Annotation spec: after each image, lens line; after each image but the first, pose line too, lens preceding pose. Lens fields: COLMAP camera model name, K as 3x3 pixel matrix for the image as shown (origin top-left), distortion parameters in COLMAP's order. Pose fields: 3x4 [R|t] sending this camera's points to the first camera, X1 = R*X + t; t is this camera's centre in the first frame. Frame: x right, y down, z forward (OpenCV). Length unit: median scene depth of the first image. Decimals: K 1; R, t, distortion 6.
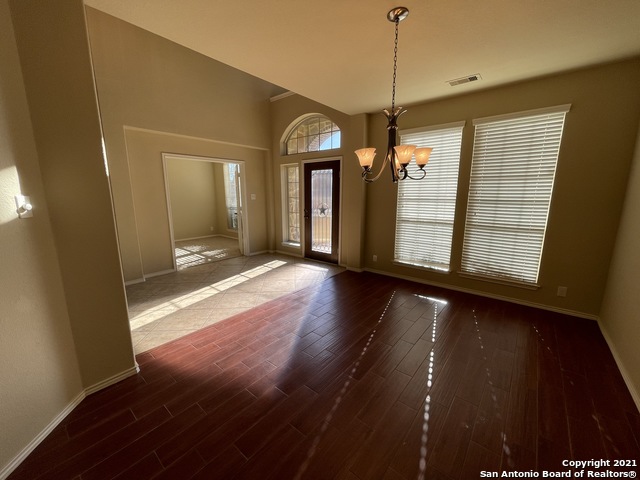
lens RADIAL K [[258.1, 0, 318.6], [0, 258.1, 240.9], [0, 0, 1]] dist [-0.001852, -0.000037]
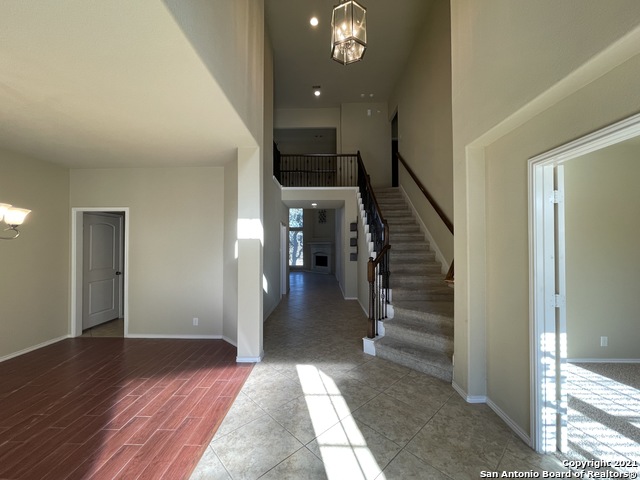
lens RADIAL K [[258.1, 0, 318.8], [0, 258.1, 241.5], [0, 0, 1]] dist [-0.001852, -0.000037]
pose [[-0.789944, -0.003078, -0.613171, -0.073267], [-0.107836, 0.985099, 0.133980, -0.260523], [0.603622, 0.171958, -0.778506, 1.328656]]
